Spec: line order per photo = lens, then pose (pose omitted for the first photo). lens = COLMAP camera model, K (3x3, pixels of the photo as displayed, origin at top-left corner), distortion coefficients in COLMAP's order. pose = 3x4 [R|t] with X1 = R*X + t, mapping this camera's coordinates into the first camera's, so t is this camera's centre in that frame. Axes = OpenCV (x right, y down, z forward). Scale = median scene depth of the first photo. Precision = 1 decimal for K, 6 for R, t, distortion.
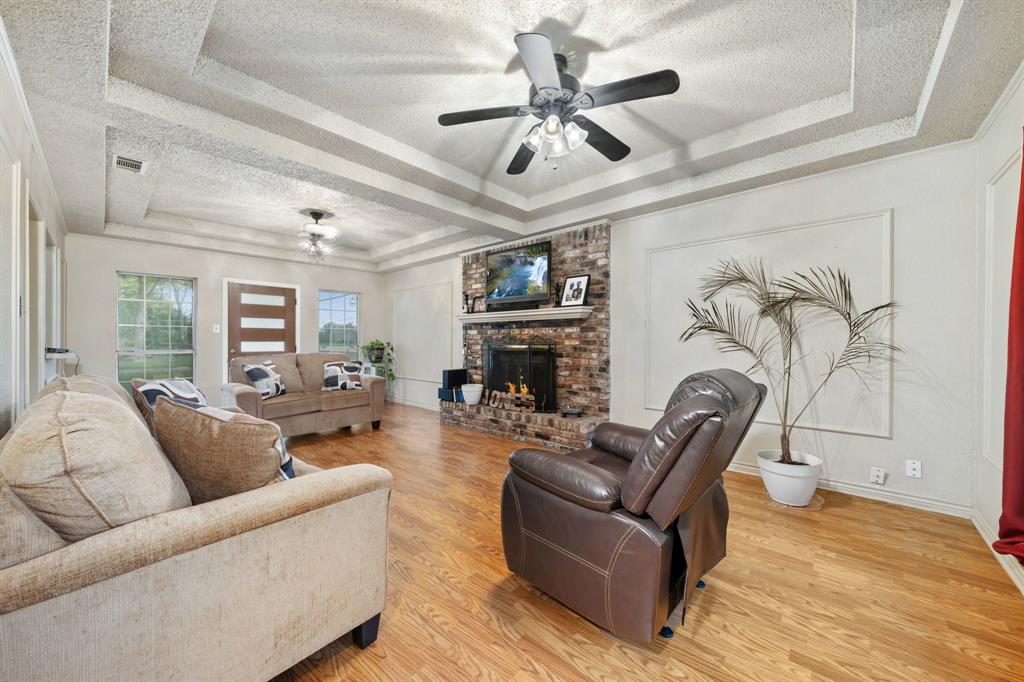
lens RADIAL K [[372.4, 0, 512.0], [0, 372.4, 341.0], [0, 0, 1]] dist [0.000470, -0.000120]
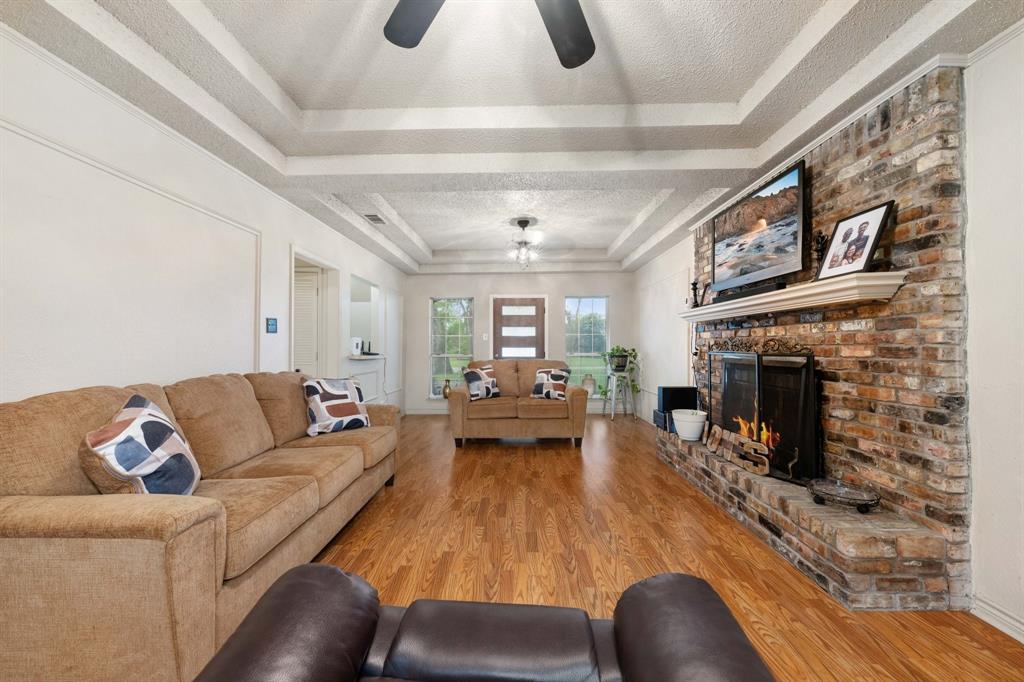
lens RADIAL K [[372.4, 0, 512.0], [0, 372.4, 341.0], [0, 0, 1]] dist [0.000470, -0.000120]
pose [[0.649089, -0.011057, -0.760632, 0.239660], [-0.000271, 0.999891, -0.014767, -0.002849], [0.760713, 0.009791, 0.649015, 0.345933]]
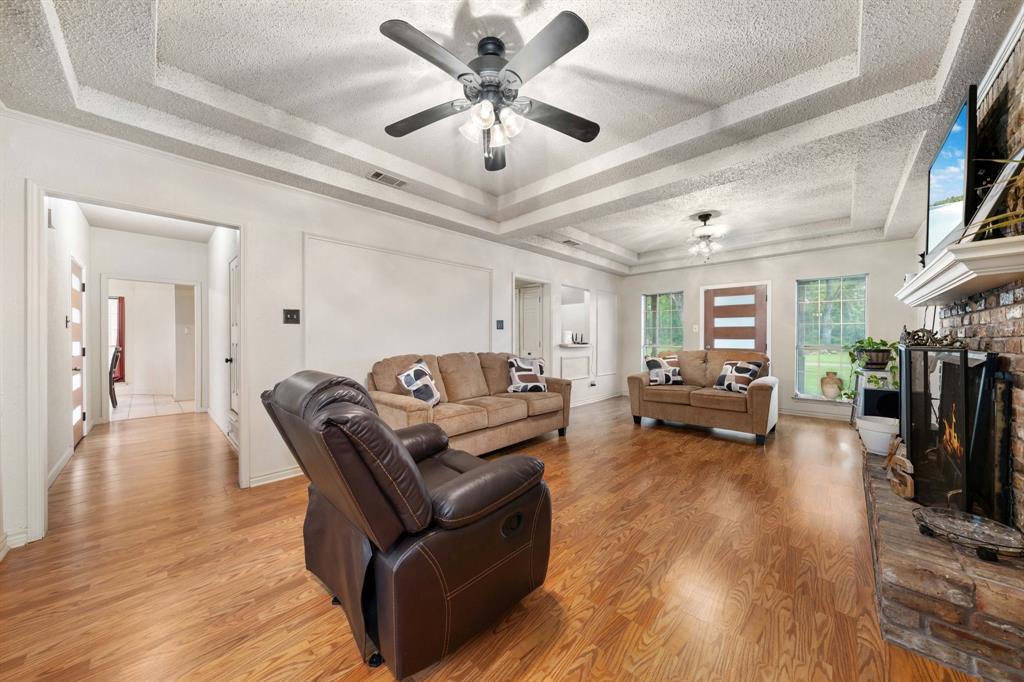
lens RADIAL K [[346.6, 0, 512.0], [0, 346.6, 341.0], [0, 0, 1]] dist [-0.000182, -0.000033]
pose [[-0.037529, 0.010917, -0.999236, 0.493763], [-0.002459, 0.999936, 0.011017, -0.003766], [0.999293, 0.002871, -0.037500, 0.538889]]
